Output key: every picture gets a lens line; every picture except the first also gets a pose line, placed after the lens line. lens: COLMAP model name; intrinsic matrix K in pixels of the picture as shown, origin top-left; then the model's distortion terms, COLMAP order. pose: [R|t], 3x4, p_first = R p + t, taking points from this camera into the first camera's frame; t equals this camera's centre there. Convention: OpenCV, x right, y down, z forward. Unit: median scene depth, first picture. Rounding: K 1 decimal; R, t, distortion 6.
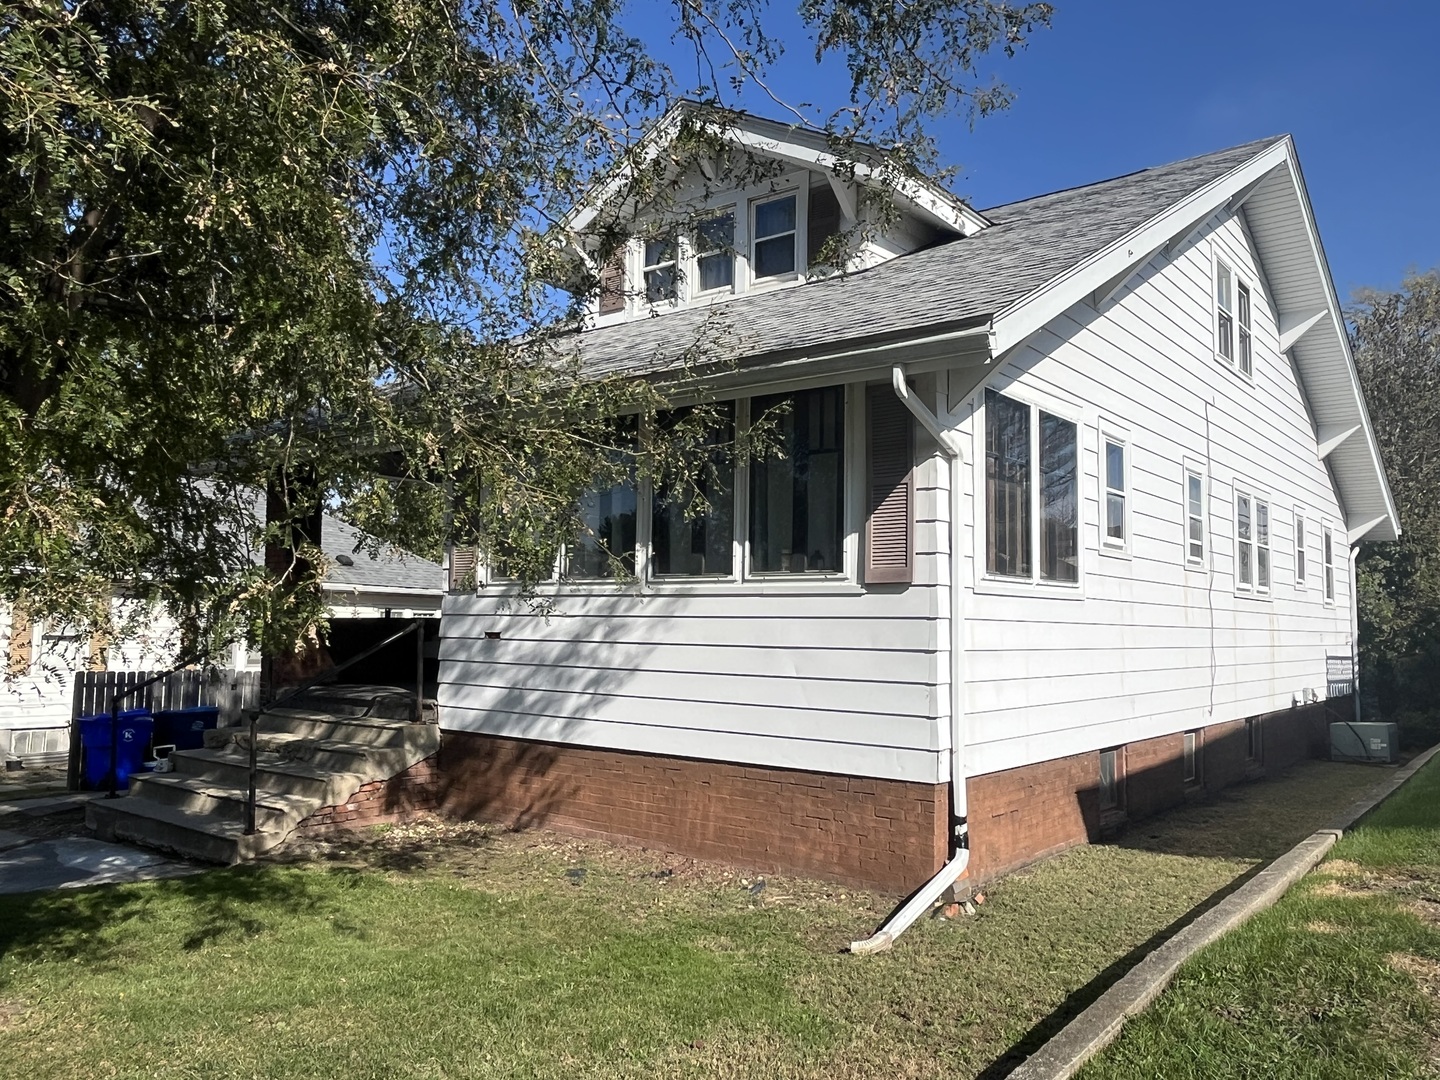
lens RADIAL K [[1096.2, 0, 719.7], [0, 1096.2, 537.0], [0, 0, 1]] dist [0.004616, 0.000295]
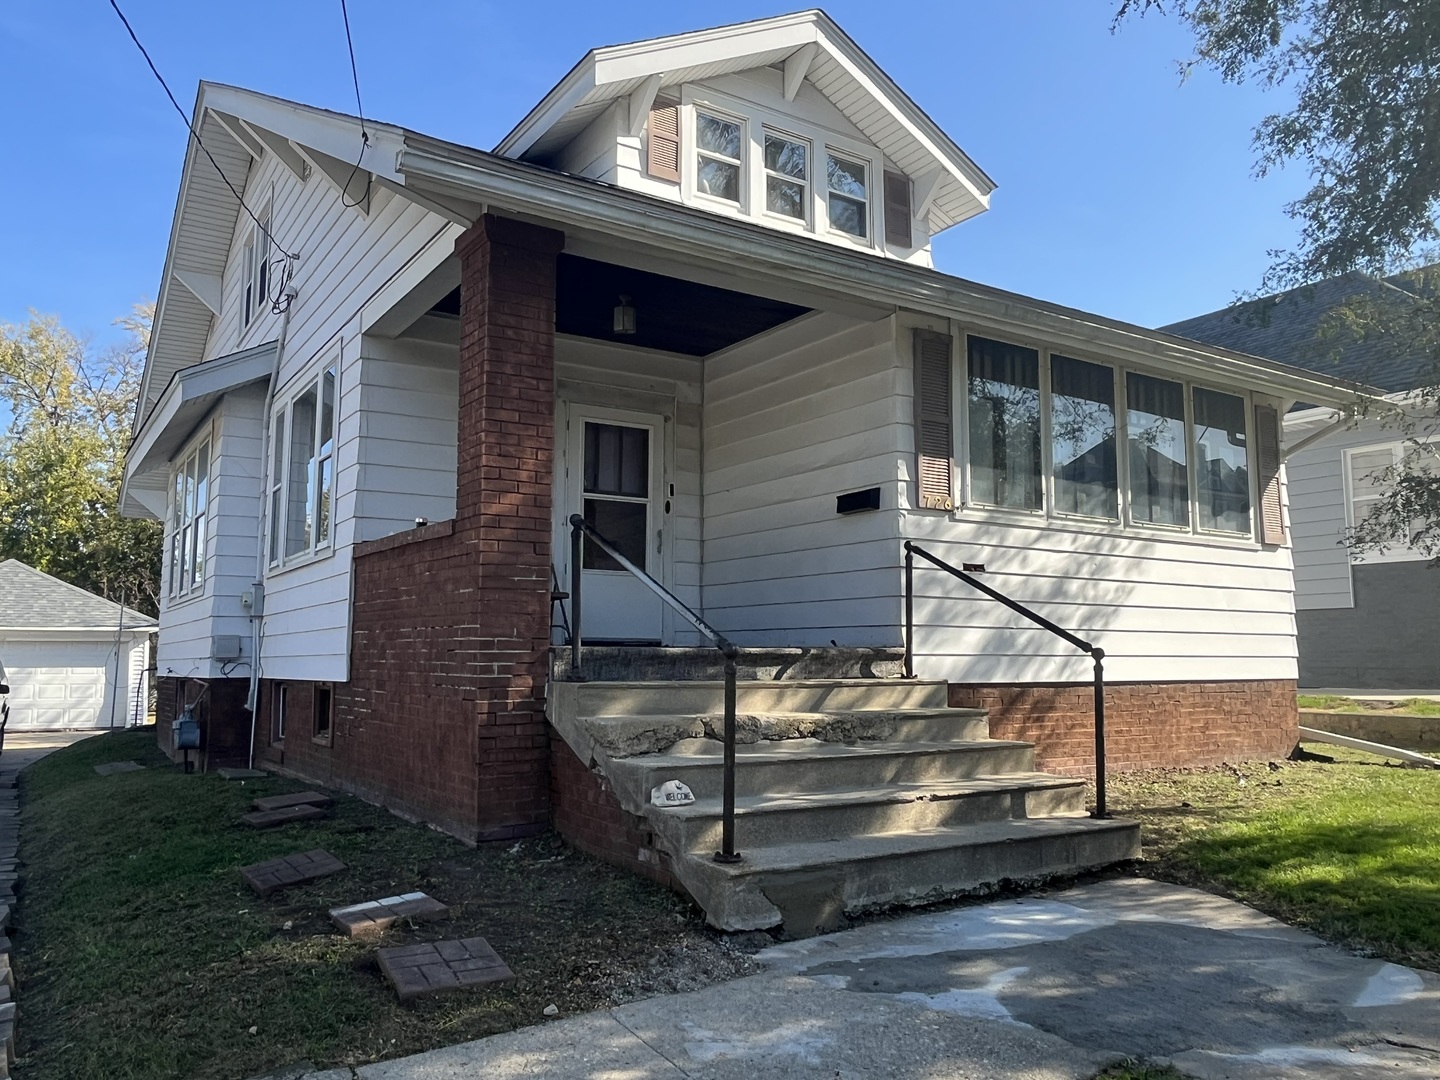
lens RADIAL K [[1096.2, 0, 719.8], [0, 1096.2, 543.1], [0, 0, 1]] dist [0.004616, 0.000295]
pose [[0.318282, 0.085037, 0.944174, -1.169078], [-0.071338, 0.995293, -0.065593, 0.152496], [-0.945308, -0.046478, 0.322851, 0.993128]]
